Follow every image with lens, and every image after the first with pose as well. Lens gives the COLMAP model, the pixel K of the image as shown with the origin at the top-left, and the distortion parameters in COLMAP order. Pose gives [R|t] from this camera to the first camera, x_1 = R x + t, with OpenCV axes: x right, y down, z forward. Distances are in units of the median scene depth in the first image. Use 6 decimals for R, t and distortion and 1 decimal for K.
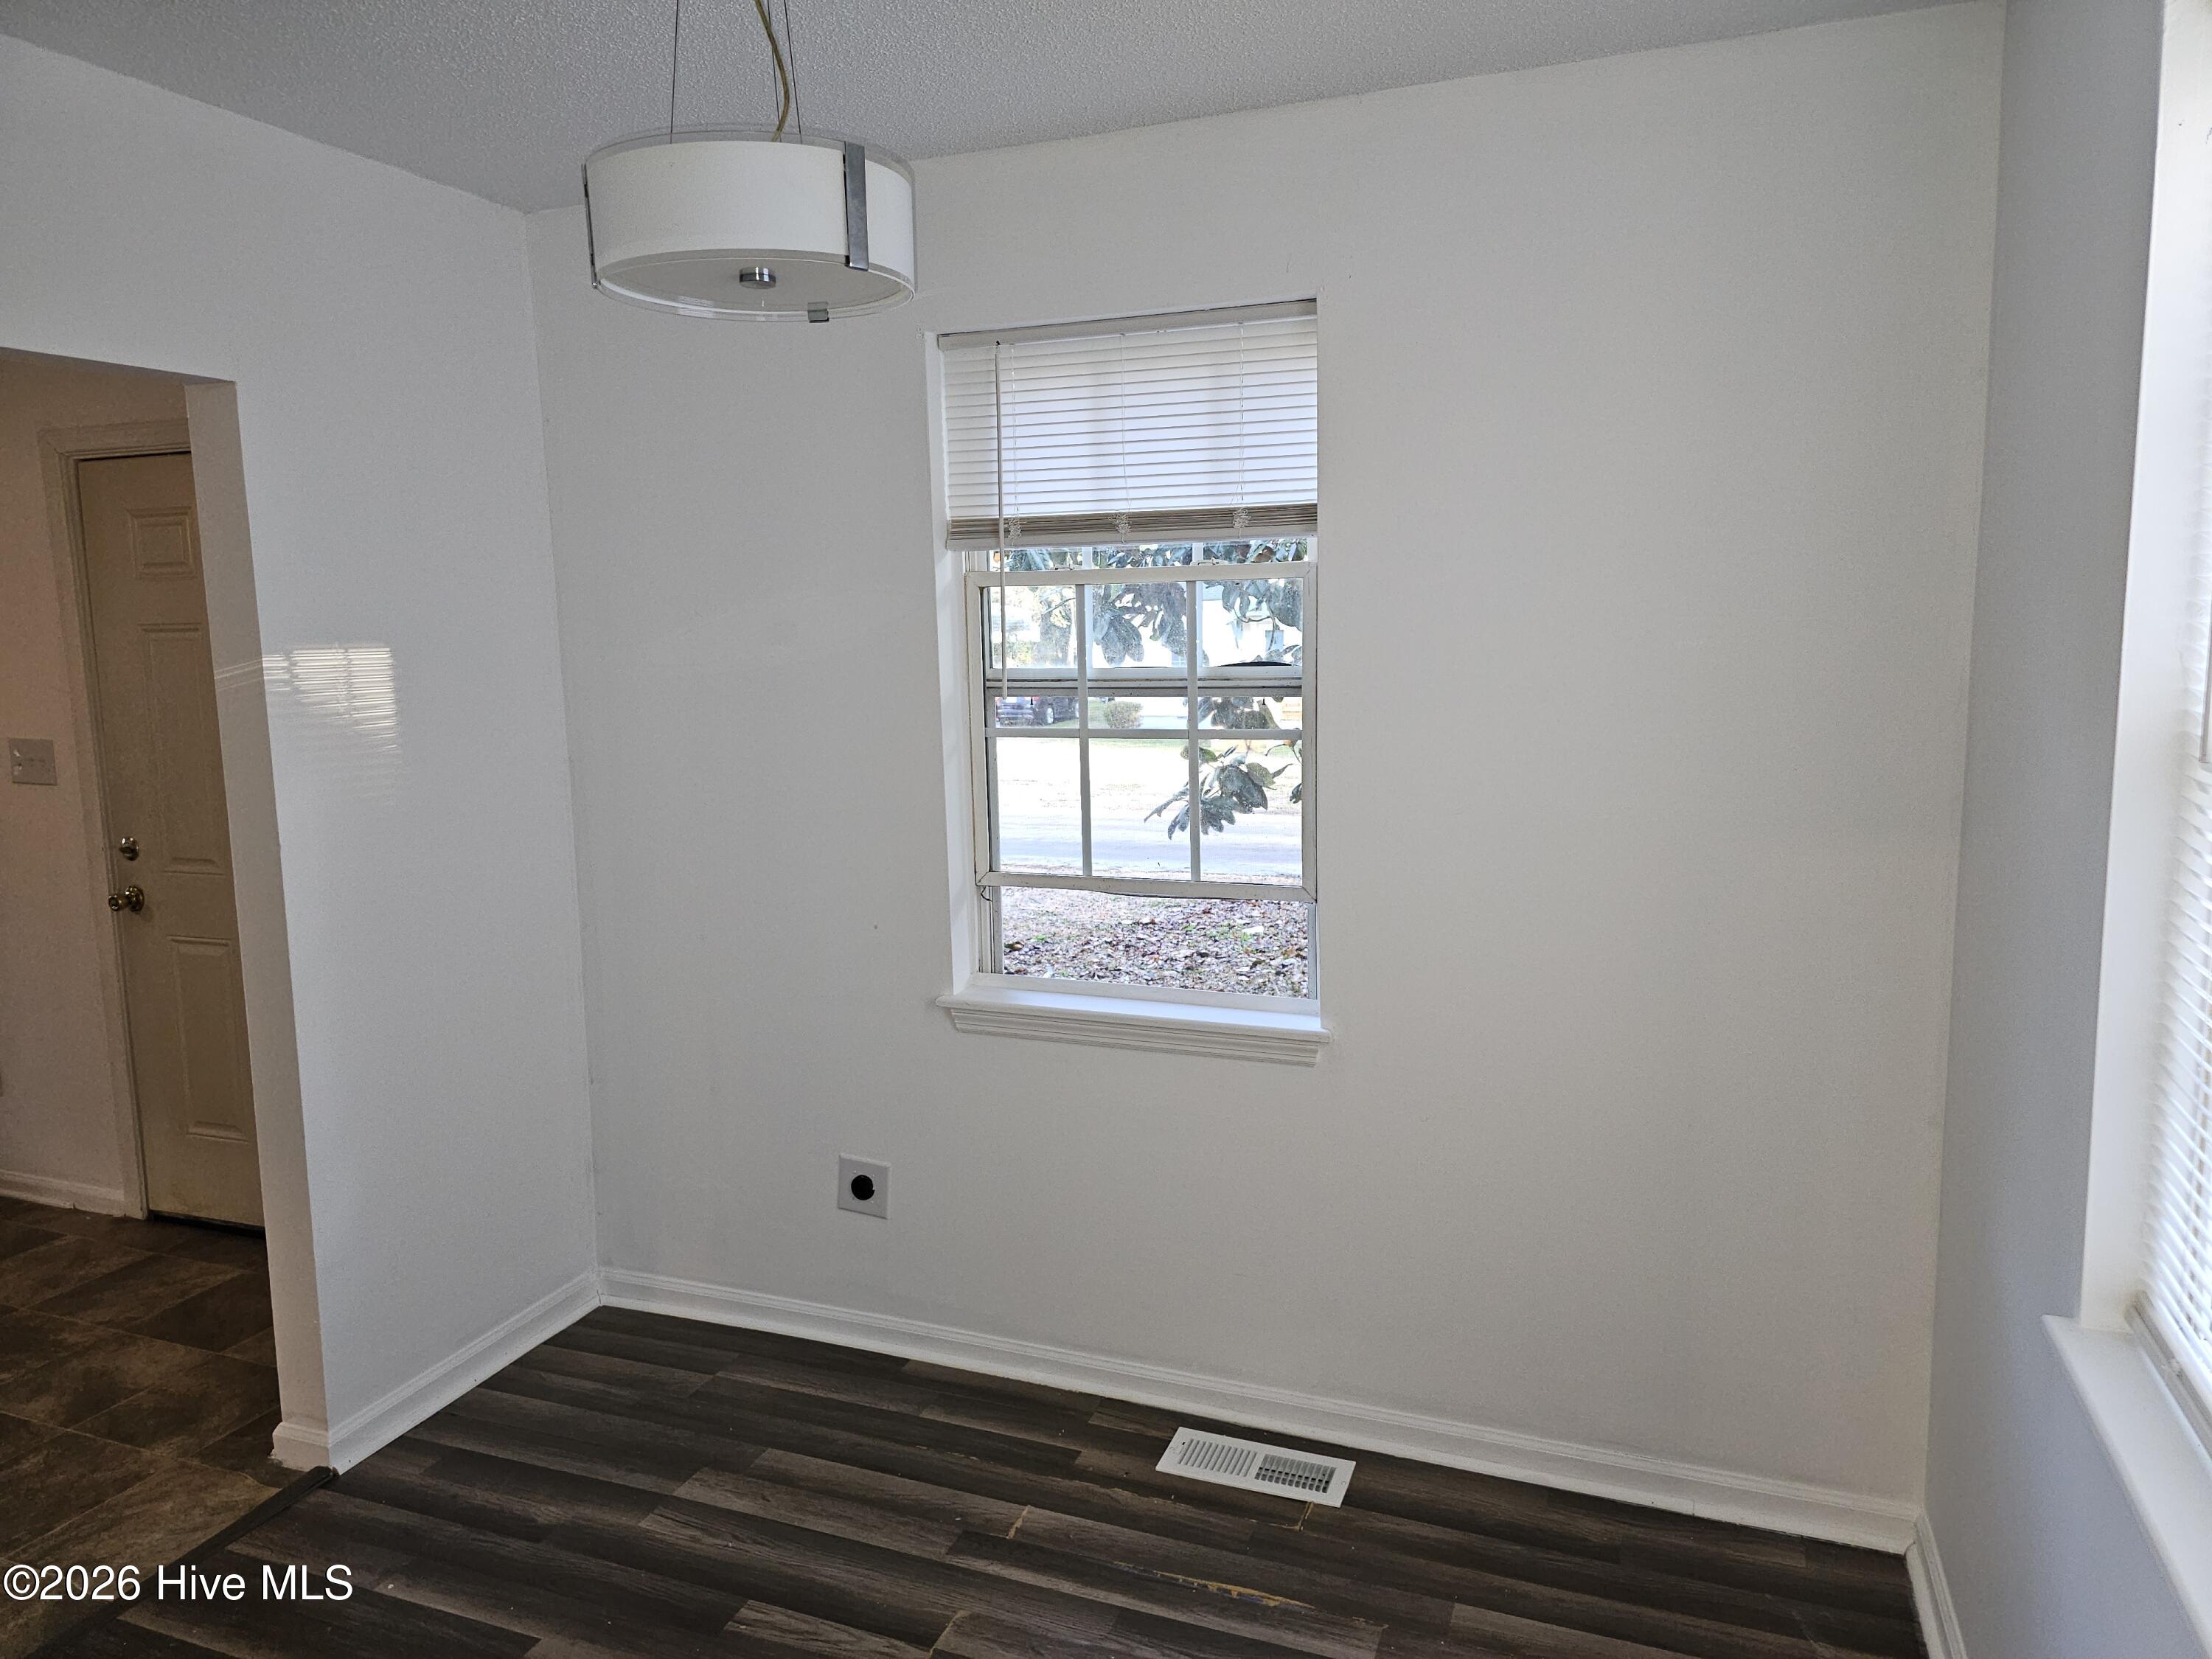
lens RADIAL K [[1476.8, 0, 1093.1], [0, 1476.8, 820.1], [0, 0, 1]] dist [0.074427, -0.069952]
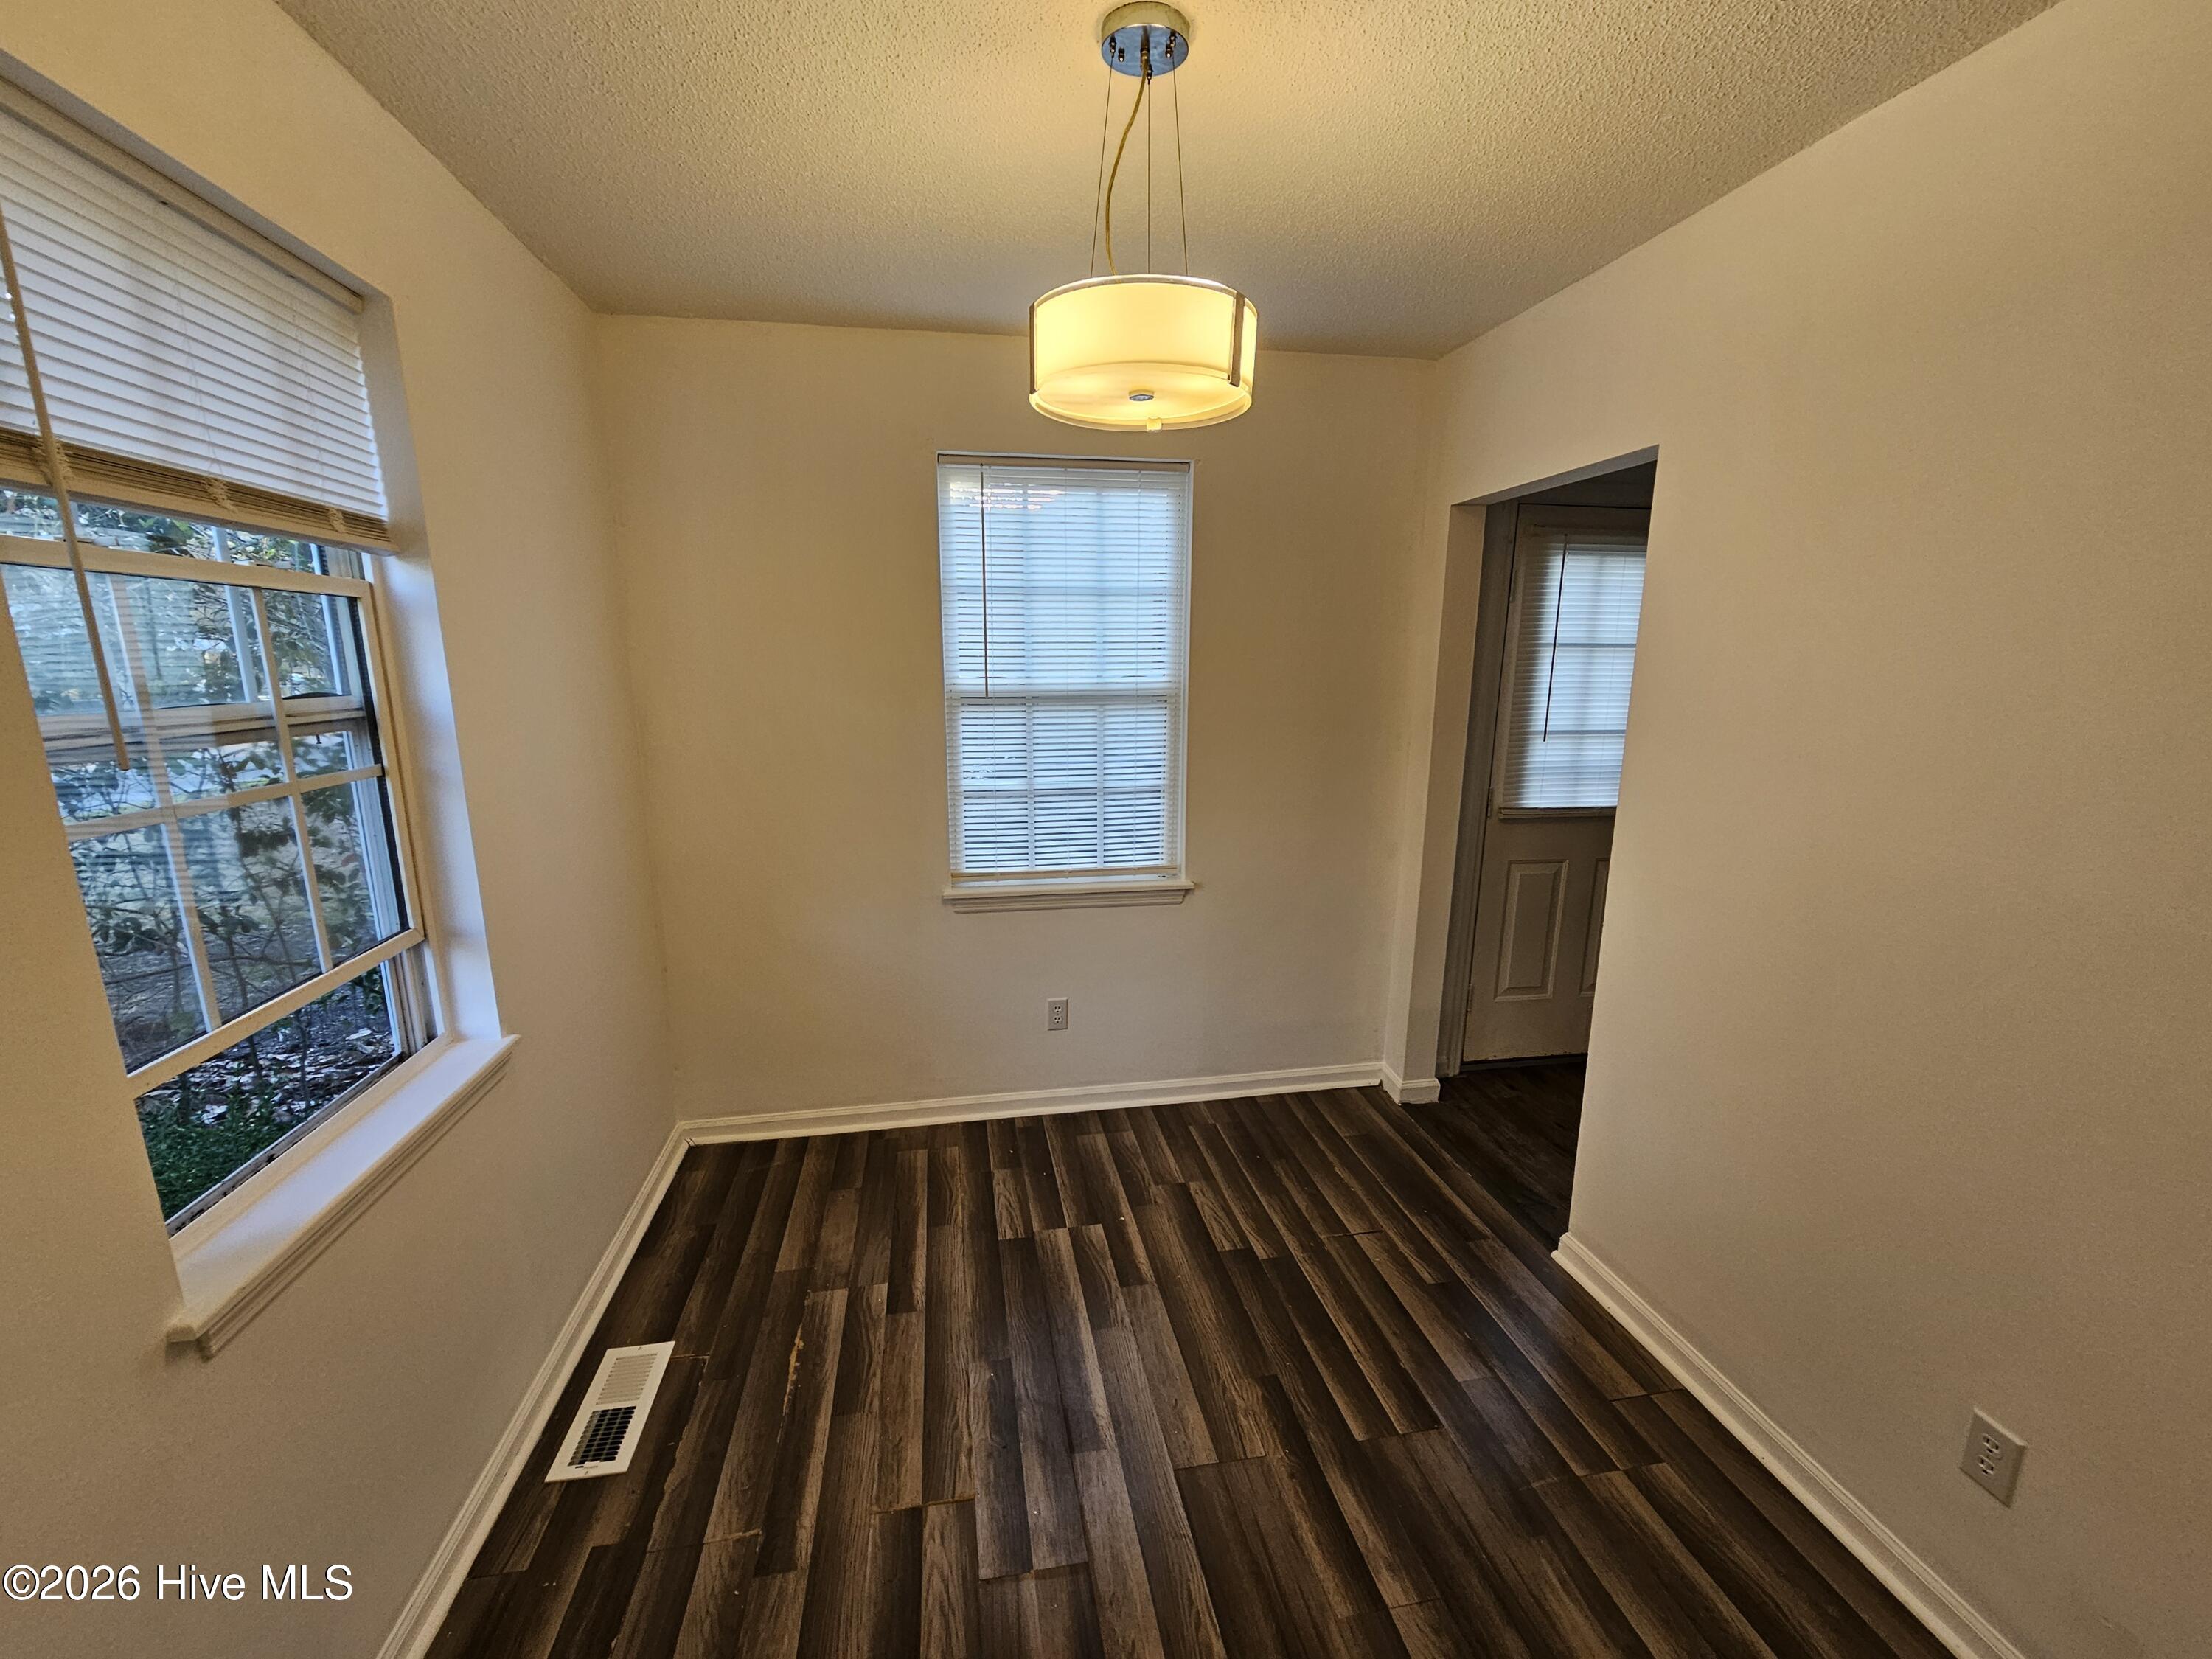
lens RADIAL K [[891.8, 0, 1107.7], [0, 891.8, 845.7], [0, 0, 1]] dist [0.002877, -0.000070]
pose [[-0.522945, -0.160506, 0.837118, -0.637225], [0.111757, 0.960721, 0.254019, -0.116516], [-0.845008, 0.226392, -0.484467, 0.996898]]
